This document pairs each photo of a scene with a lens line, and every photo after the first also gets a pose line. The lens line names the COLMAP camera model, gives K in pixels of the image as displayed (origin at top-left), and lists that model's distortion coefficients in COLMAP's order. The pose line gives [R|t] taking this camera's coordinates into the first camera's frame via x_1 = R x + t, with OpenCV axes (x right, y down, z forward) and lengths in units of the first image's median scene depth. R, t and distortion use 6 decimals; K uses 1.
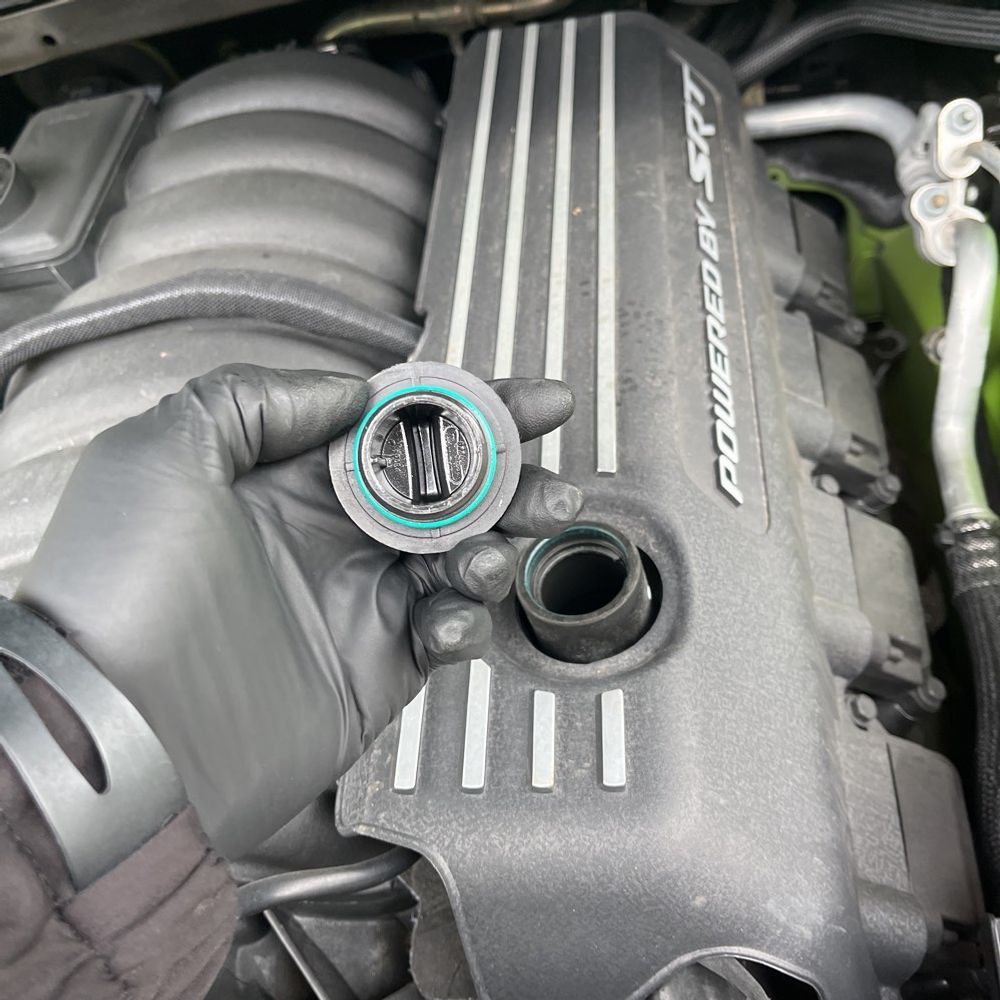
lens RADIAL K [[1000.0, 0, 500.0], [0, 1000.0, 500.0], [0, 0, 1]] dist [0.044498, -0.040388]
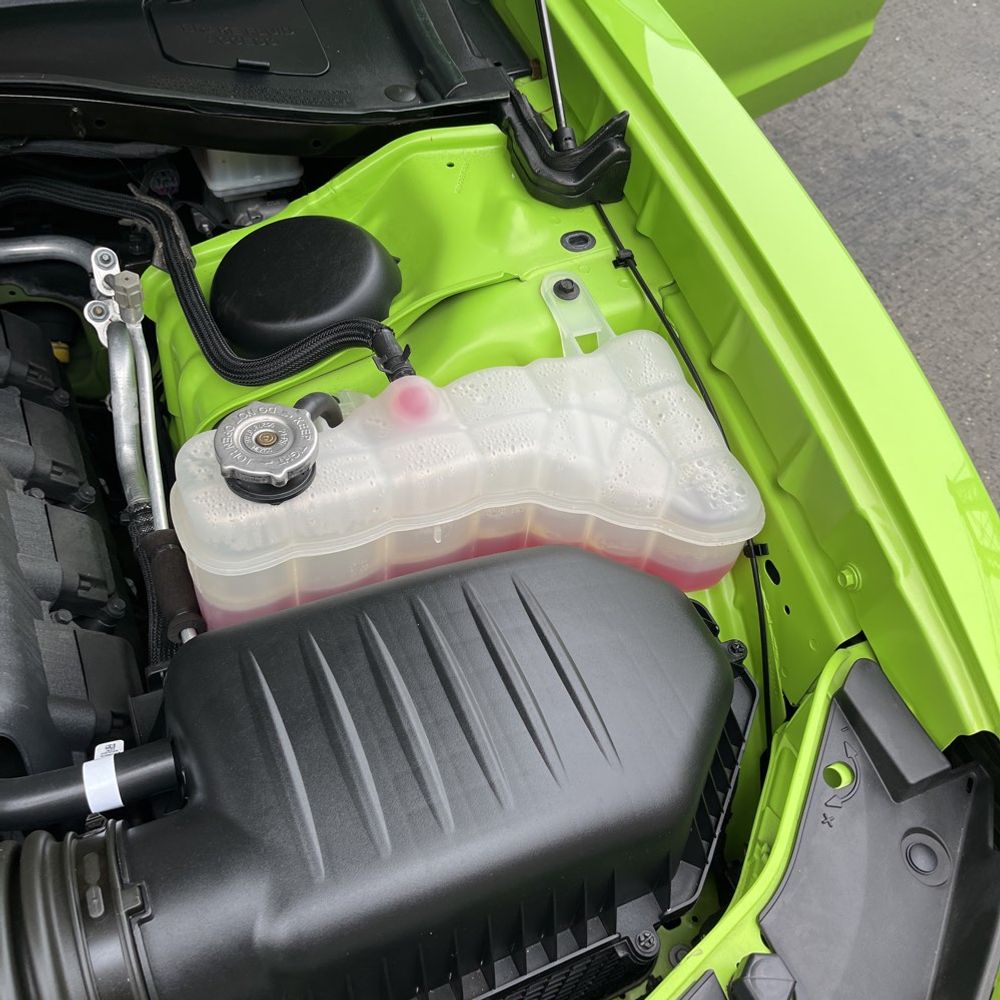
lens RADIAL K [[1000.0, 0, 500.0], [0, 1000.0, 500.0], [0, 0, 1]] dist [0.044498, -0.040388]
pose [[0.819588, -0.133180, 0.557260, 0.048405], [0.186342, 0.981693, -0.039447, 0.183062], [-0.541805, 0.136171, 0.829401, -0.639909]]
